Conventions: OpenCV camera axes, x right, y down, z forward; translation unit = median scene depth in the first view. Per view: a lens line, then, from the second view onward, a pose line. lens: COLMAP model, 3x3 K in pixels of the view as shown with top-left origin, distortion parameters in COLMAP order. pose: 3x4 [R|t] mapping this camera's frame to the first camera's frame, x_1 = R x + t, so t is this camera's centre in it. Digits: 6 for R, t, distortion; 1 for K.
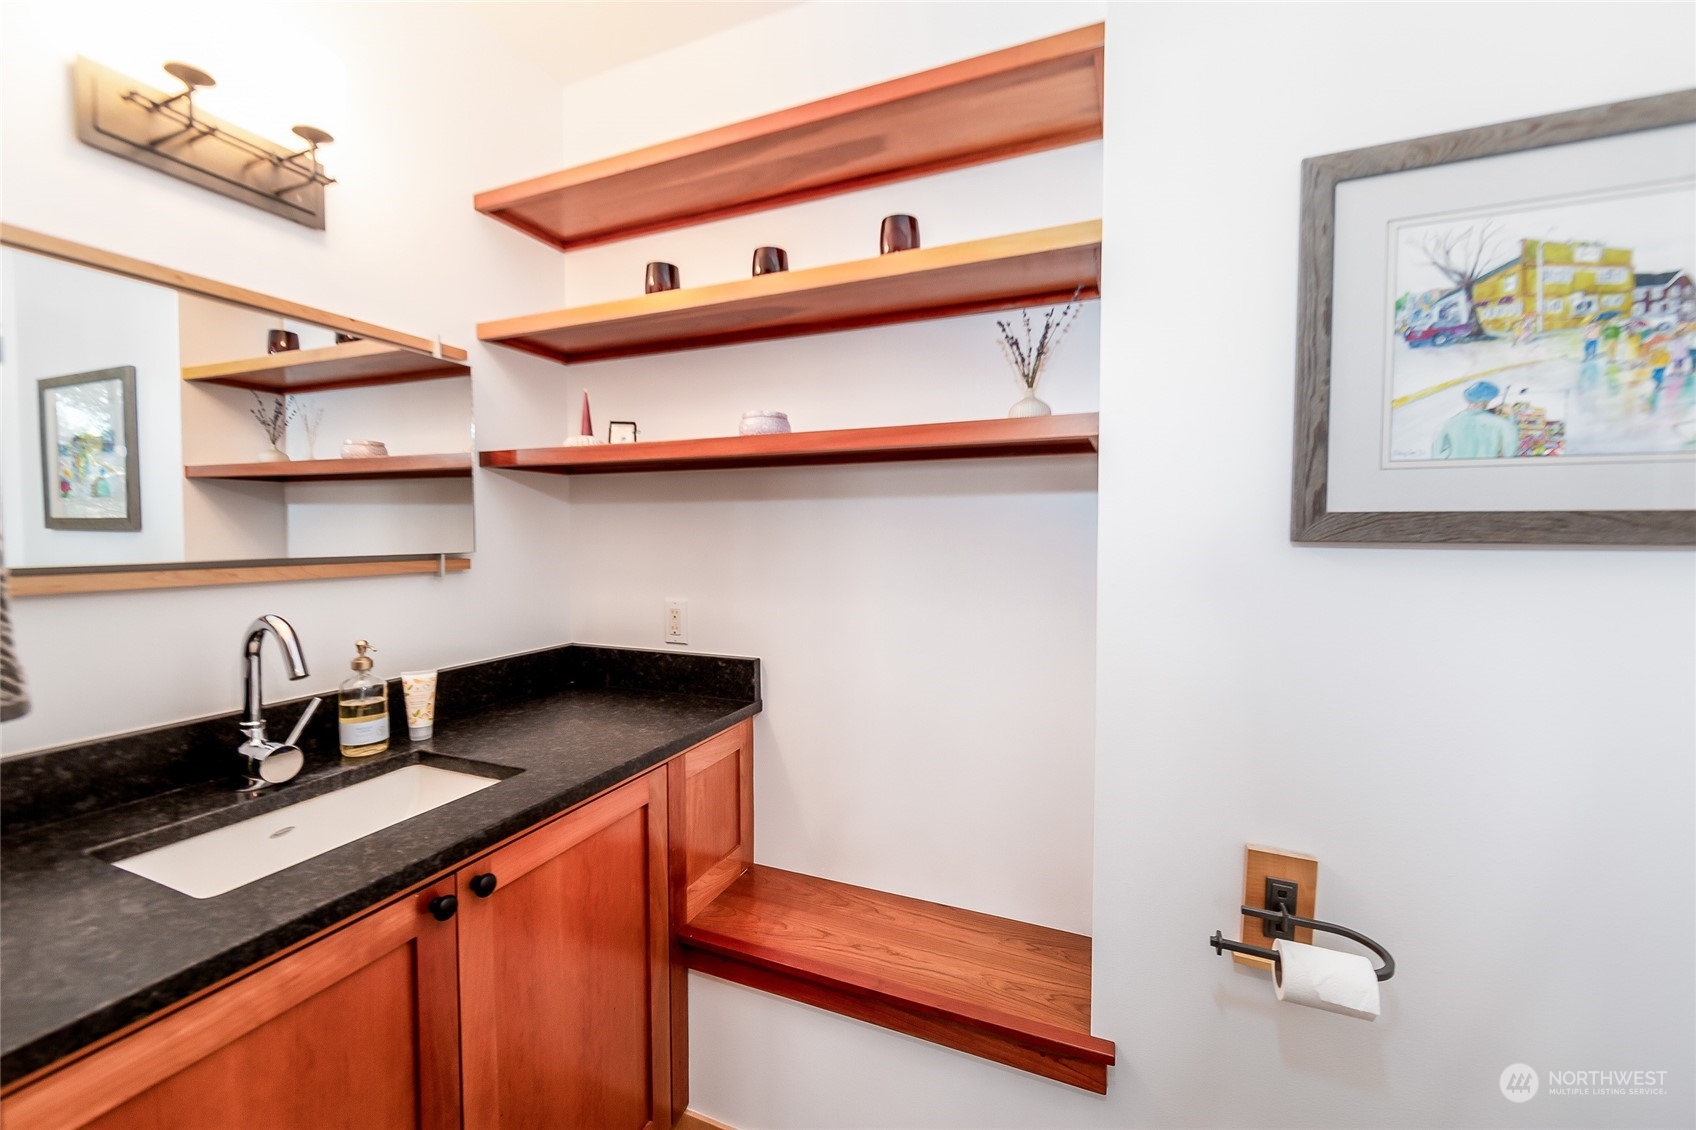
lens RADIAL K [[673.6, 0, 851.8], [0, 673.6, 537.2], [0, 0, 1]] dist [-0.010925, -0.000114]
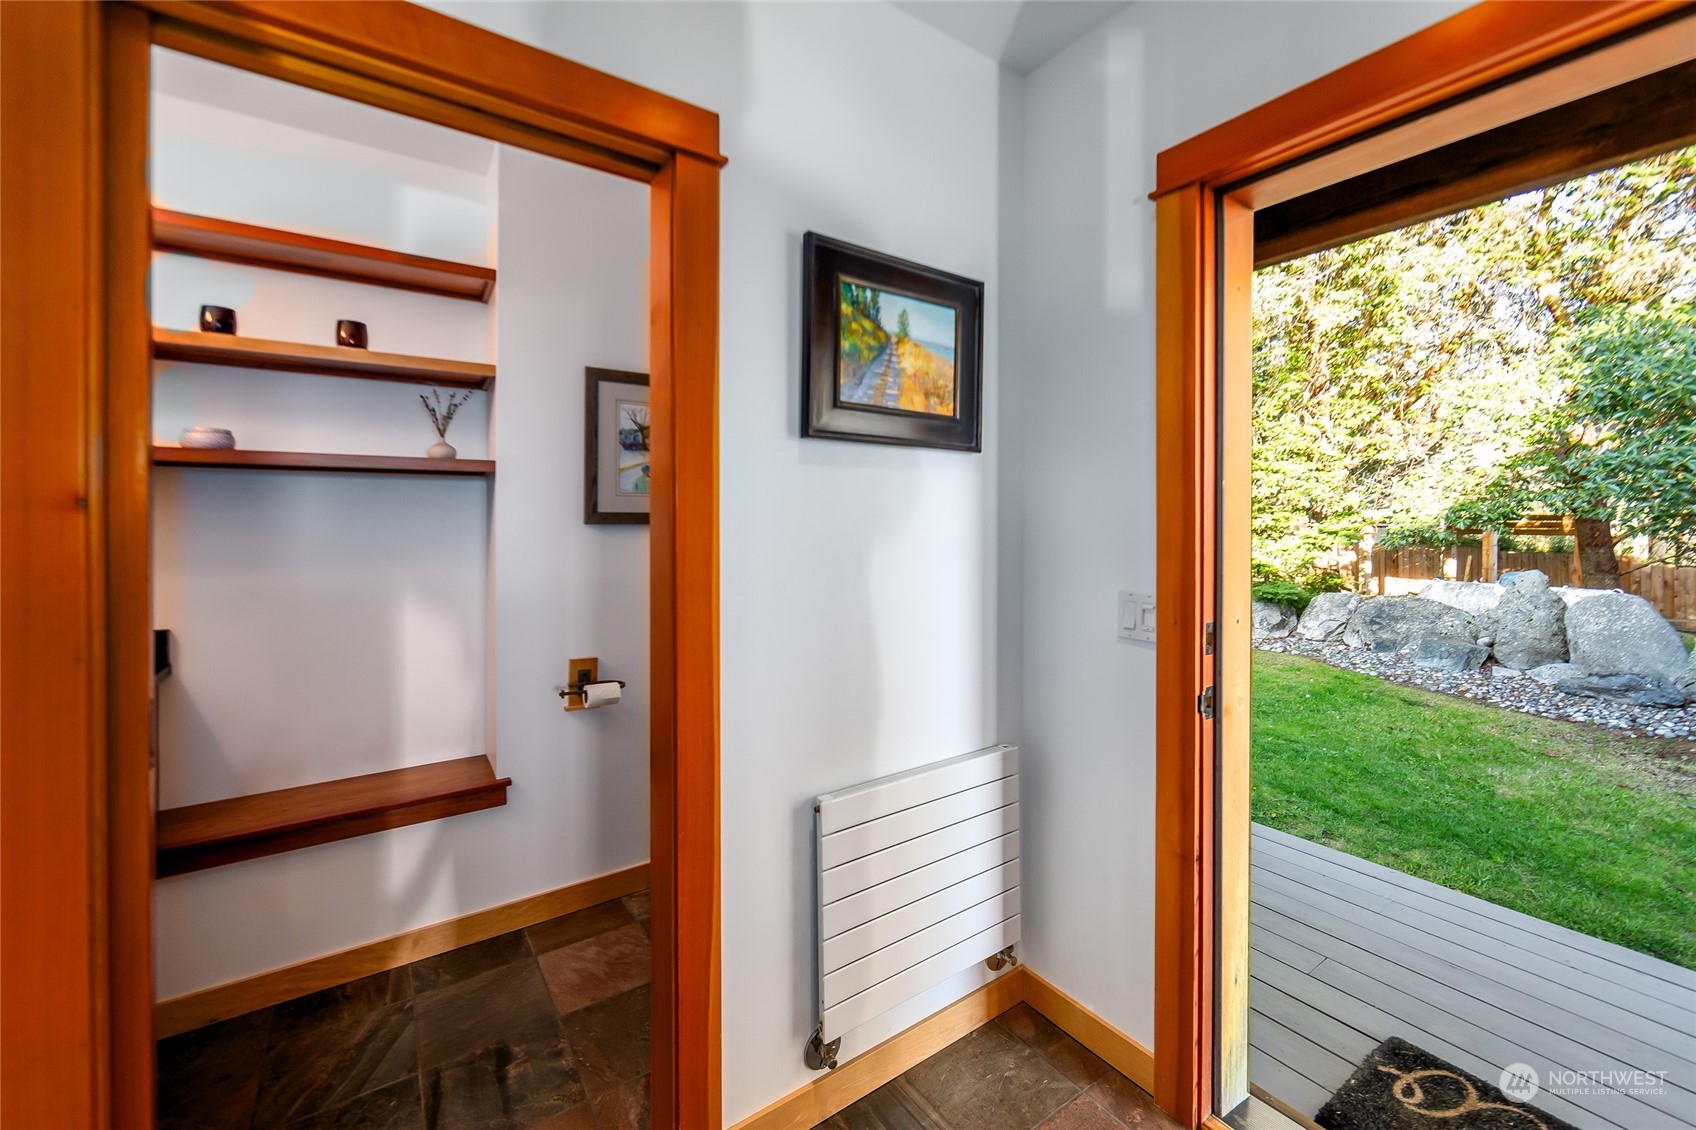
lens RADIAL K [[673.6, 0, 851.8], [0, 673.6, 537.2], [0, 0, 1]] dist [-0.010925, -0.000114]
pose [[0.557276, -0.017438, 0.830144, -0.821665], [0.021053, 0.999755, 0.006868, 0.055747], [-0.830060, 0.013649, 0.557506, -1.149363]]
